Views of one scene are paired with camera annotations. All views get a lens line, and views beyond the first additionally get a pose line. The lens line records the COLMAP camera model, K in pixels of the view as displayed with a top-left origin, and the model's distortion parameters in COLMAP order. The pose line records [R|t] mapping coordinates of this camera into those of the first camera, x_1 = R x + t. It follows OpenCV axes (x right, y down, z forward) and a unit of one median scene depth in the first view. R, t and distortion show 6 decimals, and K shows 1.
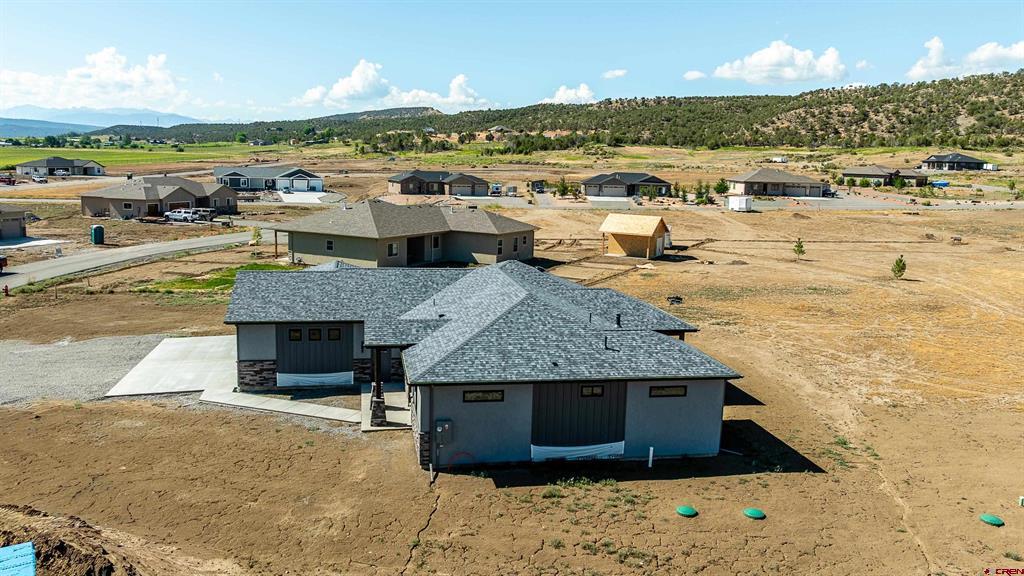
lens RADIAL K [[793.3, 0, 512.0], [0, 793.3, 288.0], [0, 0, 1]] dist [-0.022148, 0.004828]
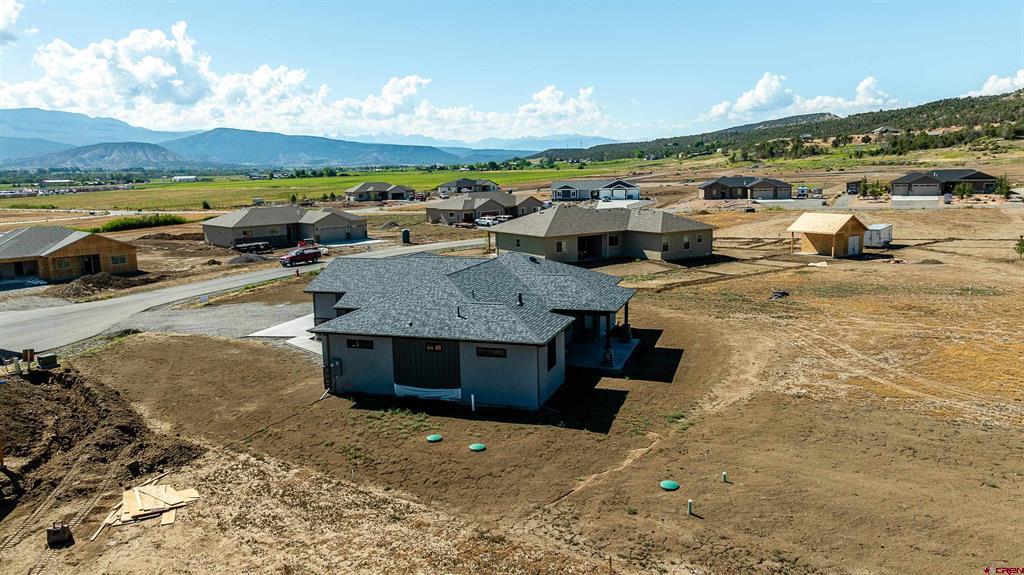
lens RADIAL K [[724.4, 0, 510.3], [0, 724.4, 287.5], [0, 0, 1]] dist [-0.029263, 0.022430]
pose [[0.867608, 0.029065, -0.496399, 0.129514], [-0.029131, 0.999547, 0.007611, 0.003063], [0.496395, 0.007857, 0.868061, 0.004036]]
